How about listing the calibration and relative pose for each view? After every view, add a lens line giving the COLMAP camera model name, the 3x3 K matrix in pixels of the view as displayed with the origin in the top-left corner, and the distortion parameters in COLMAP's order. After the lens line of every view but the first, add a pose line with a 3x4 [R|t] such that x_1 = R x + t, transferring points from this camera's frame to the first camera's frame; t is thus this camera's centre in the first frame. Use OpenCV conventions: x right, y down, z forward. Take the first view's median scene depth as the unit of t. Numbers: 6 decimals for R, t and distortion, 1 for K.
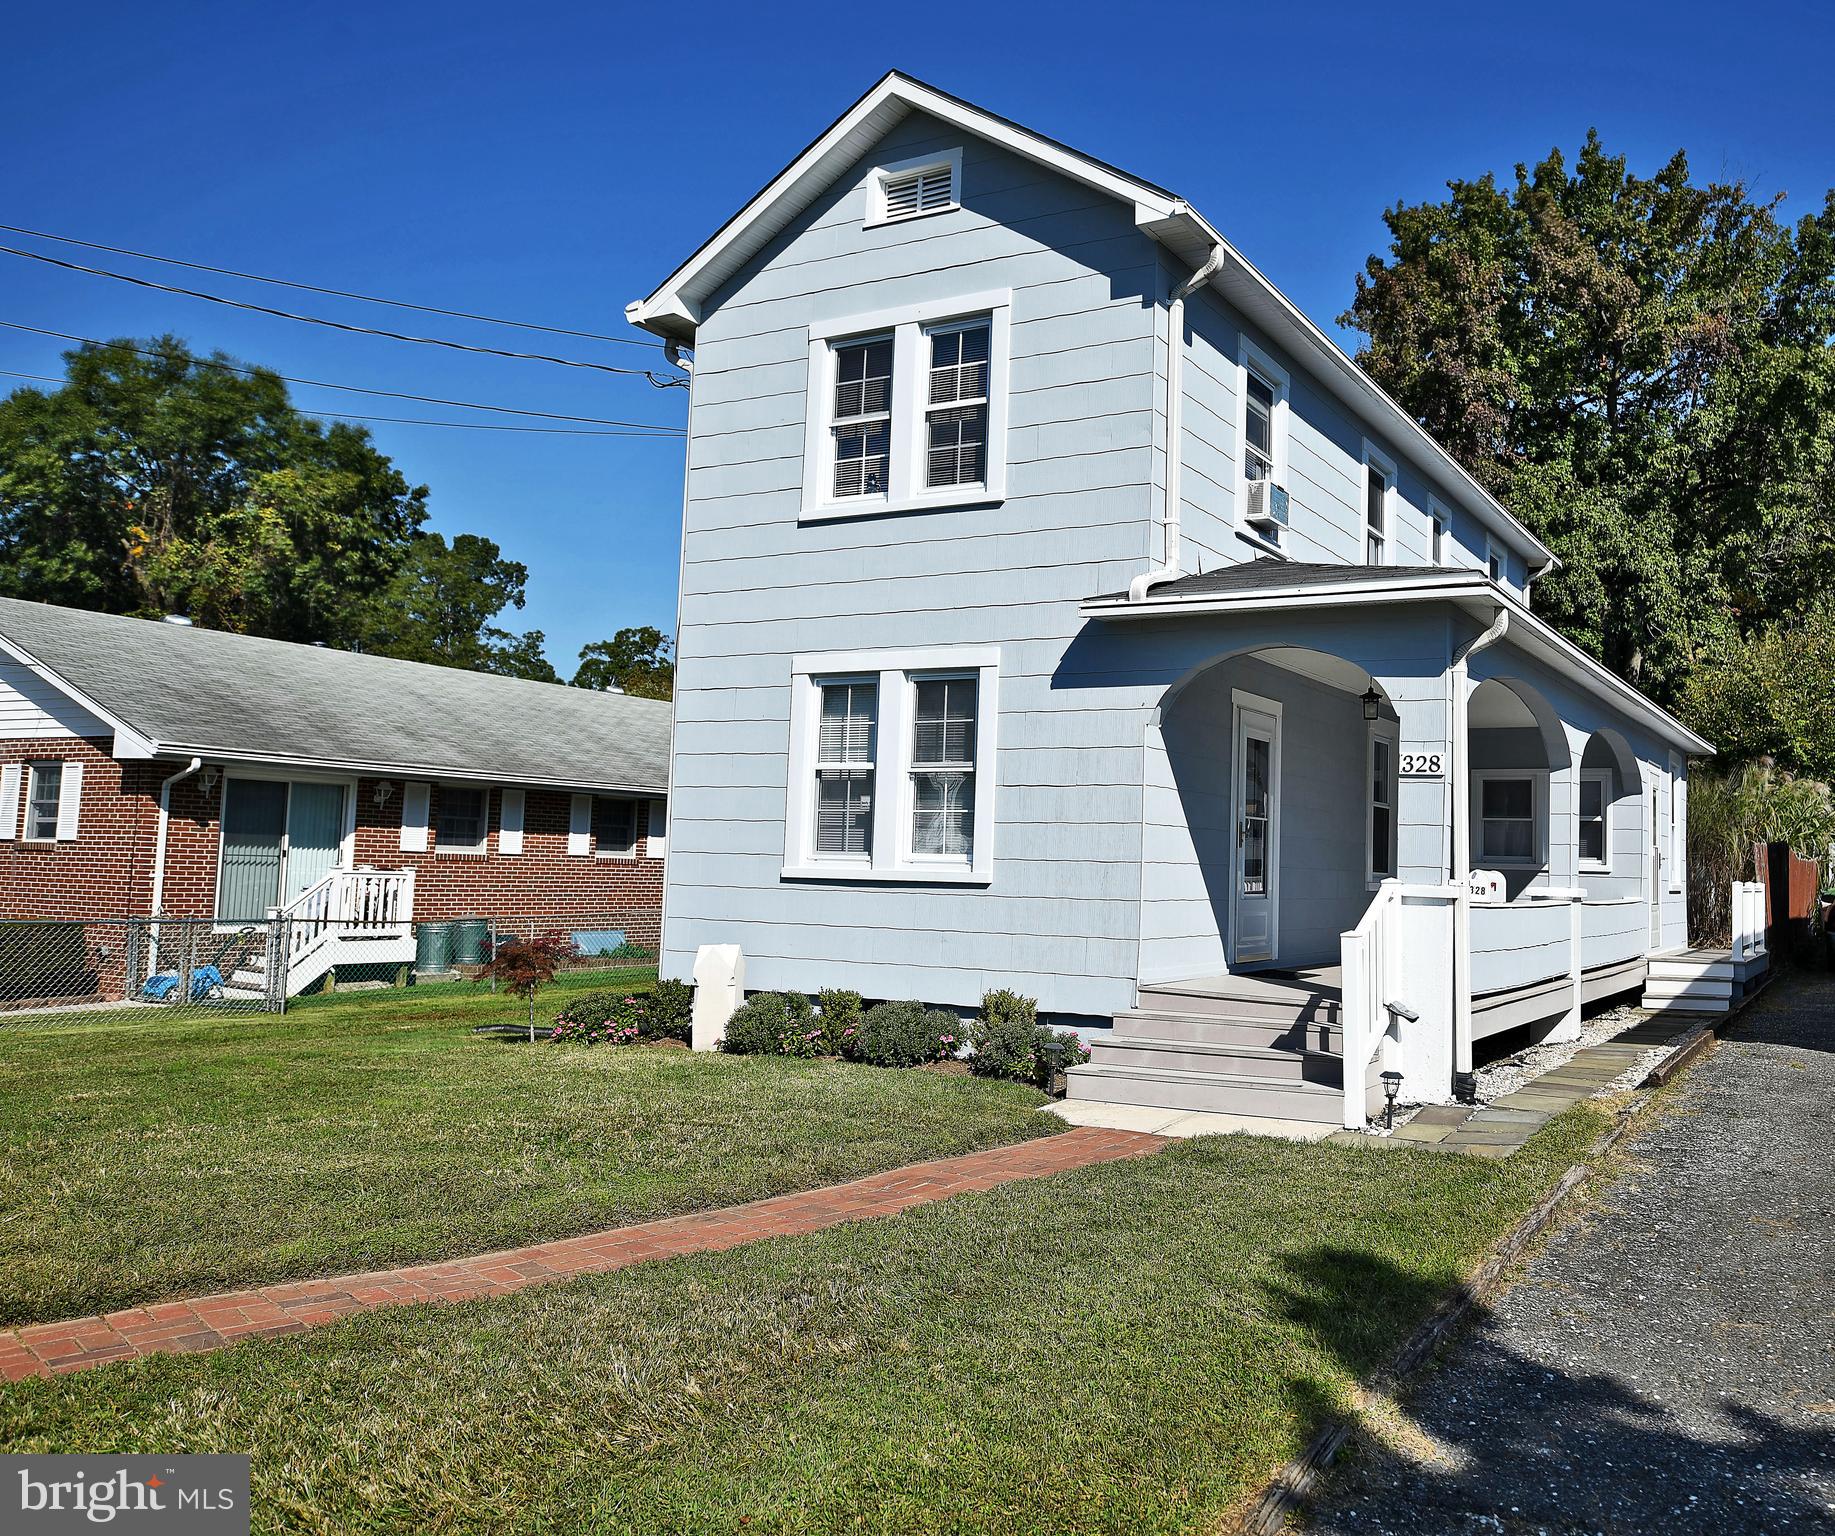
lens RADIAL K [[1517.5, 0, 1147.2], [0, 1517.5, 751.3], [0, 0, 1]] dist [-0.000637, 0.002875]
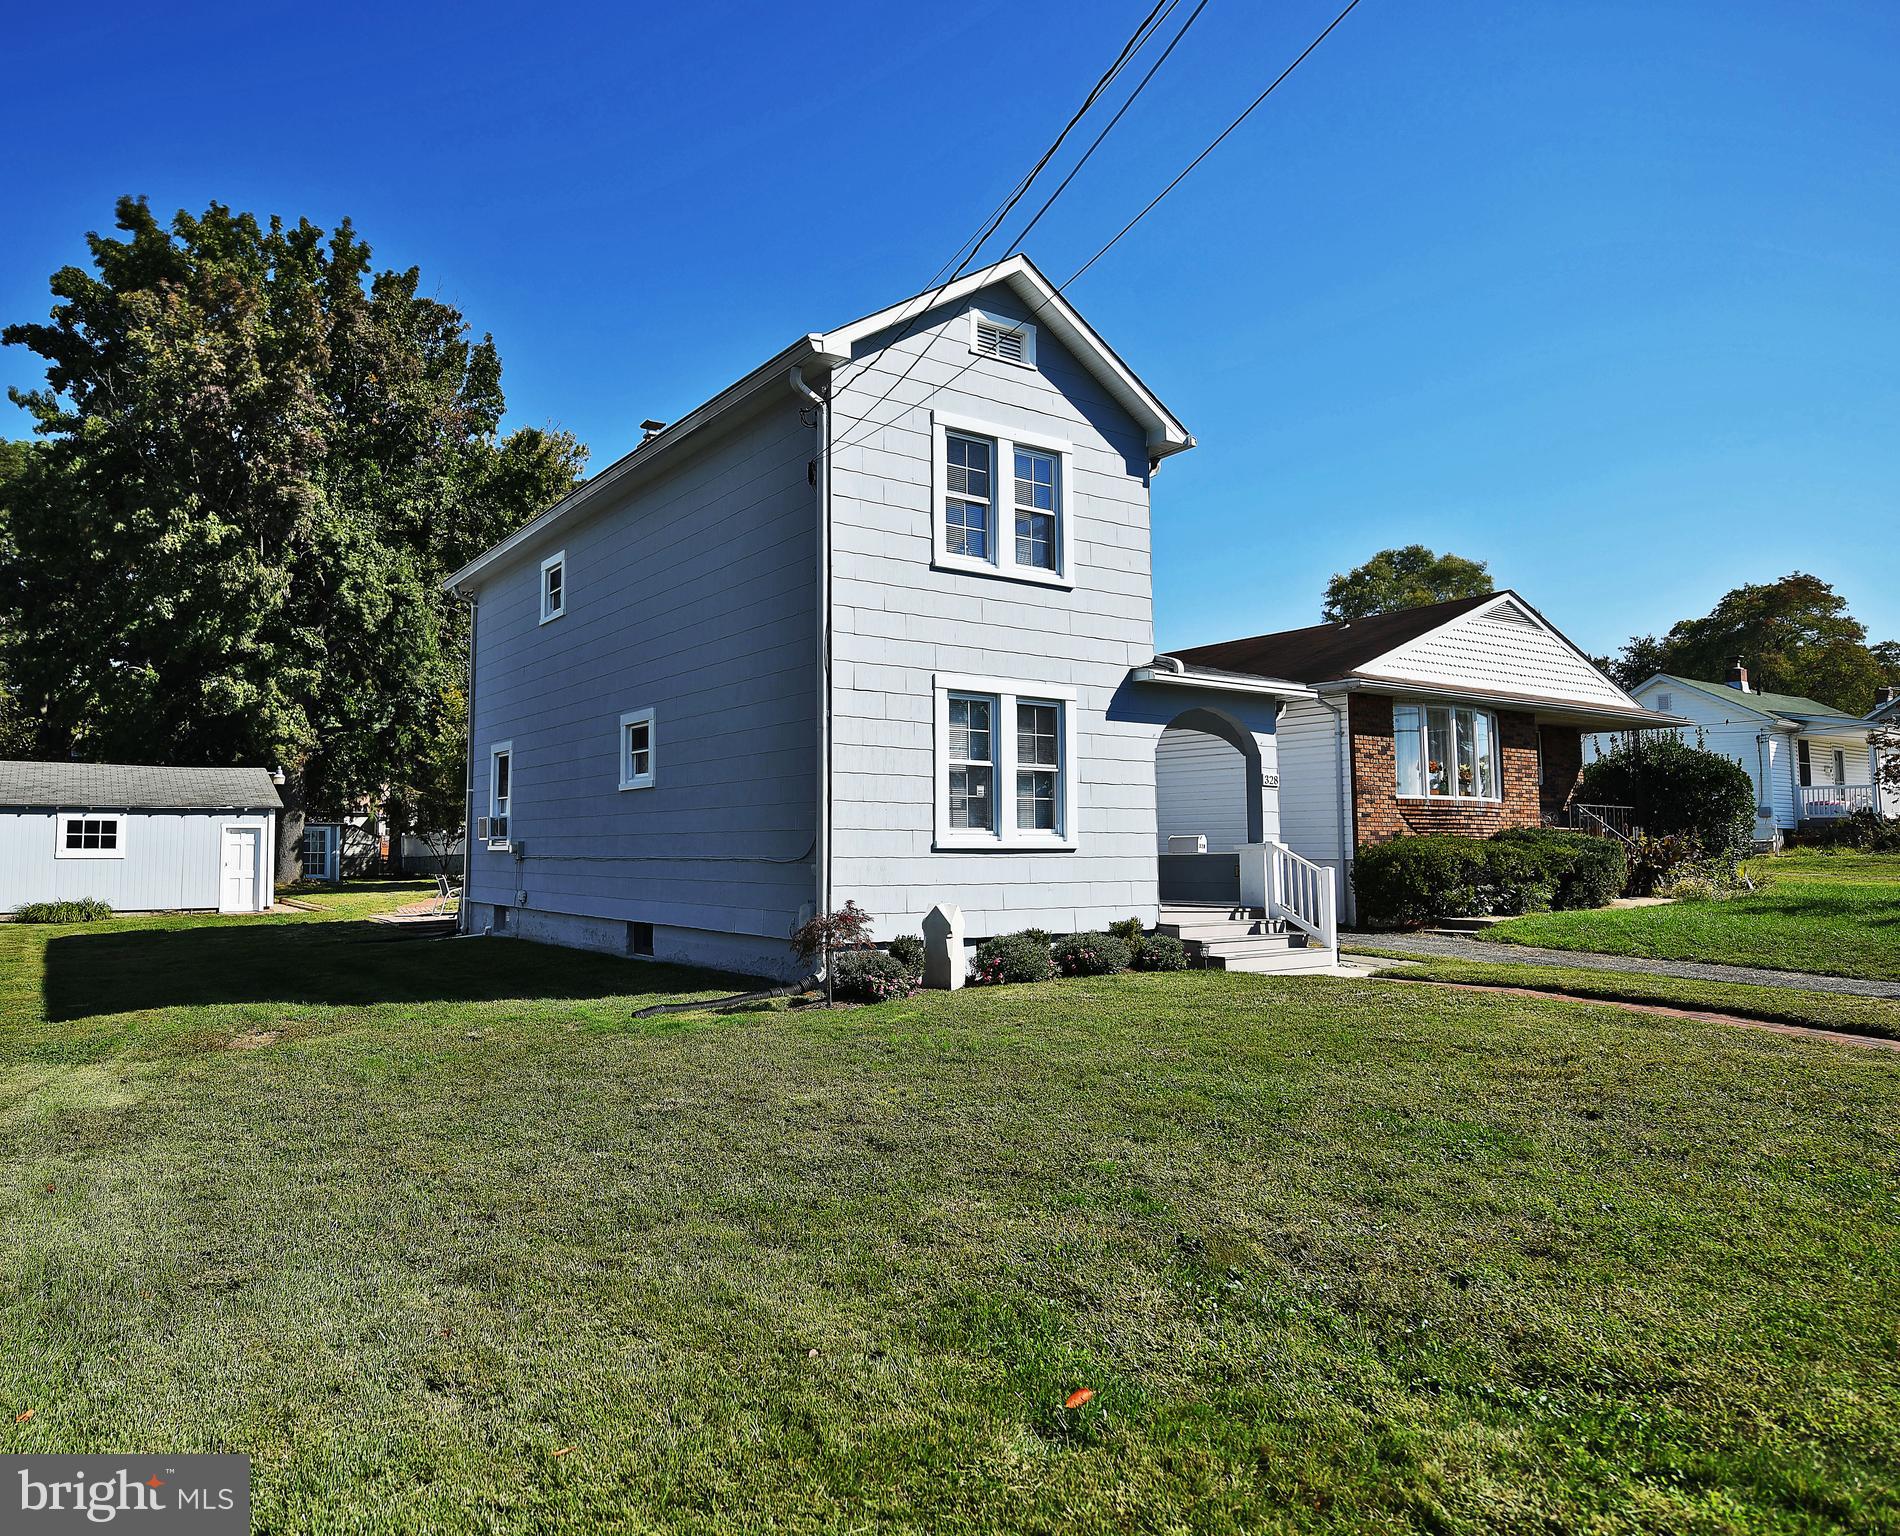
lens RADIAL K [[1241.2, 0, 826.8], [0, 1241.2, 757.0], [0, 0, 1]] dist [-0.001414, -0.010496]
pose [[0.509363, 0.040942, 0.859577, -1.211882], [-0.056817, 0.998288, -0.013880, 0.027395], [-0.858674, -0.041768, 0.510817, 0.571564]]
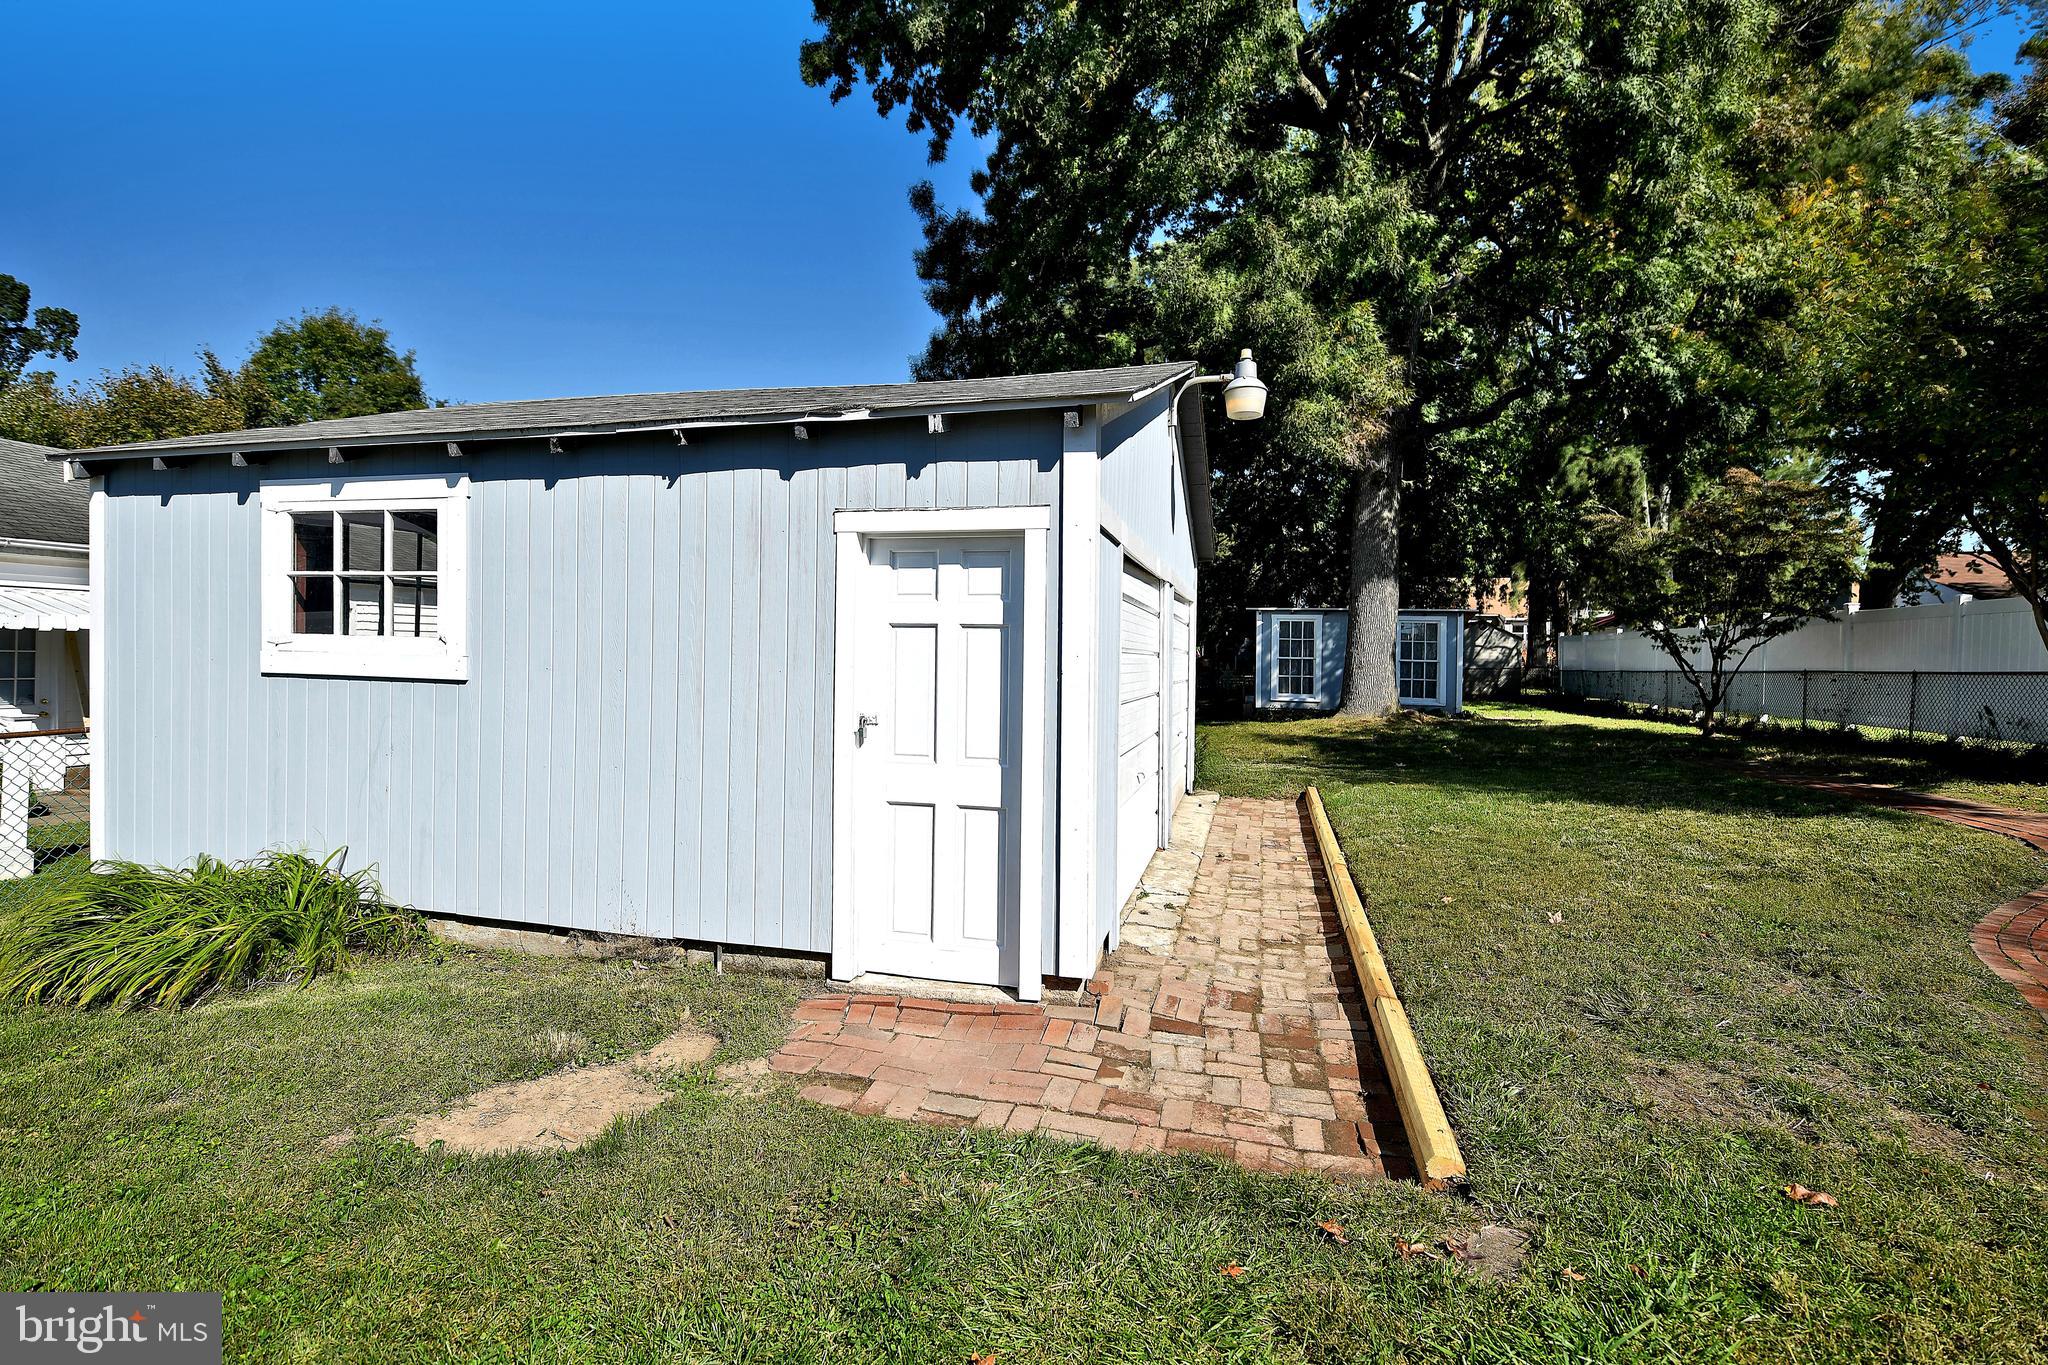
lens RADIAL K [[926.5, 0, 1034.3], [0, 926.5, 666.2], [0, 0, 1]] dist [-0.009359, -0.000820]
pose [[0.972986, -0.008510, 0.230706, 0.291456], [-0.015713, 0.994562, 0.102957, 0.214840], [-0.230328, -0.103801, 0.967561, 2.500893]]
